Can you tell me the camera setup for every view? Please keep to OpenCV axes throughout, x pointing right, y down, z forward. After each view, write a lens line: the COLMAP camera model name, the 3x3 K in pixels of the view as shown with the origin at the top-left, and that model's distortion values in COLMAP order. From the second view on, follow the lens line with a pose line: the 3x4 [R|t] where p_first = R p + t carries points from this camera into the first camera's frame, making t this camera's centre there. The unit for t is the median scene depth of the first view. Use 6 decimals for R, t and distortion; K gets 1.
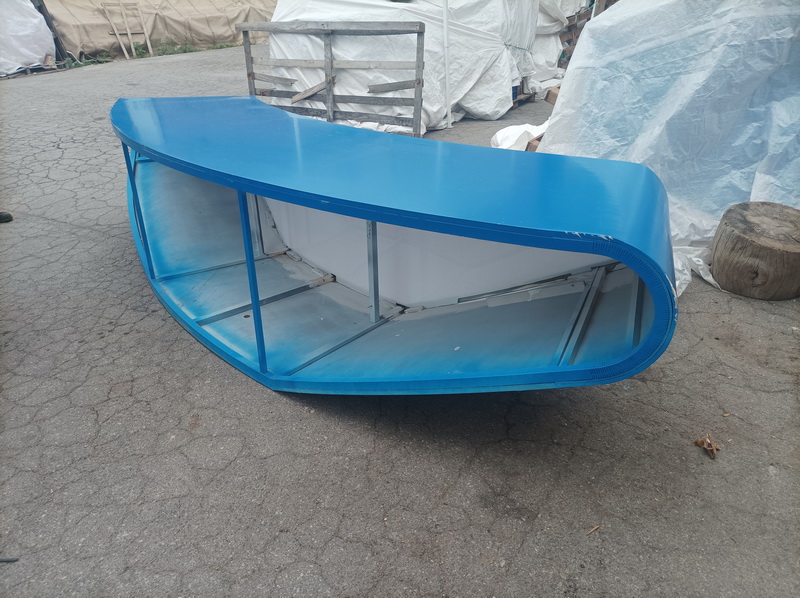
lens RADIAL K [[597.9, 0, 405.6], [0, 597.9, 295.1], [0, 0, 1]] dist [0.018268, -0.012270]
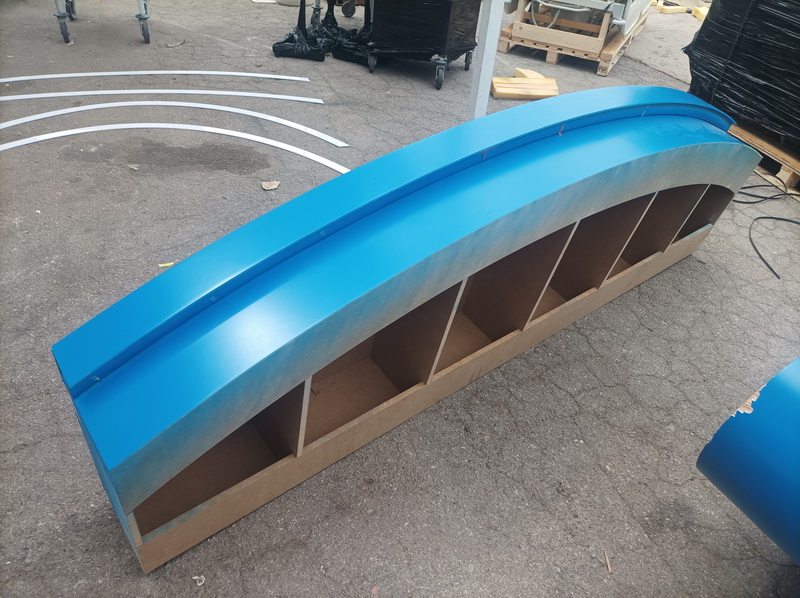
lens RADIAL K [[597.9, 0, 413.5], [0, 597.9, 311.4], [0, 0, 1]] dist [0.018268, -0.012270]
pose [[-0.608748, 0.466577, -0.641663, 0.523141], [-0.441286, 0.473000, 0.762586, -0.208046], [0.659312, 0.747380, -0.082044, 0.343420]]
